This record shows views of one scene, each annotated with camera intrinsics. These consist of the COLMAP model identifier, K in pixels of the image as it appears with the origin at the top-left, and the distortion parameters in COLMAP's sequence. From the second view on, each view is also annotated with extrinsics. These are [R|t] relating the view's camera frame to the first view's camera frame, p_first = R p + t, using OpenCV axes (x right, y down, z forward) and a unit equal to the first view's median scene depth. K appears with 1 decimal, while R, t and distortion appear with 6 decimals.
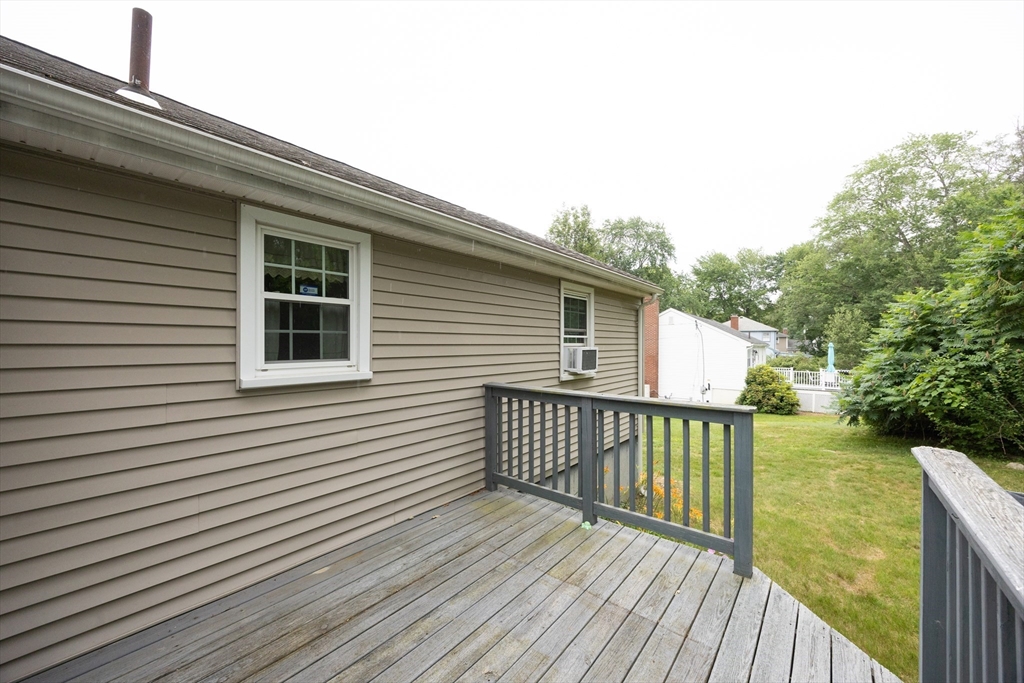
lens RADIAL K [[401.1, 0, 514.8], [0, 401.1, 342.6], [0, 0, 1]] dist [0.001197, -0.001031]
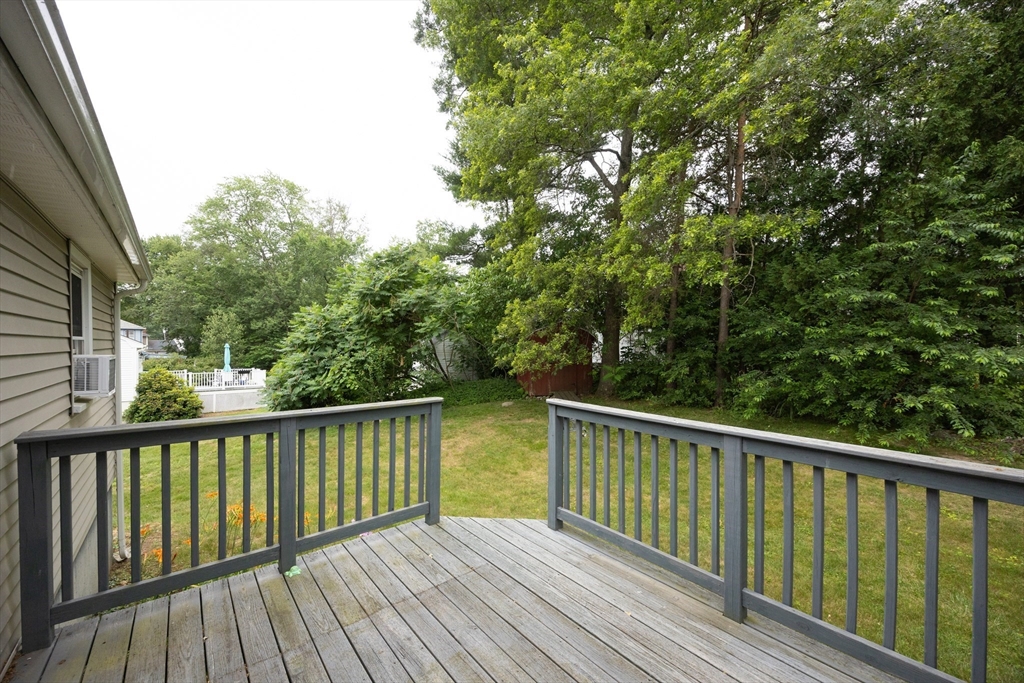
lens RADIAL K [[401.1, 0, 514.3], [0, 401.1, 347.1], [0, 0, 1]] dist [0.001197, -0.001031]
pose [[0.164562, -0.008509, 0.986330, -0.117416], [-0.004169, 0.999948, 0.009322, -0.003525], [-0.986358, -0.005646, 0.164518, 0.087548]]
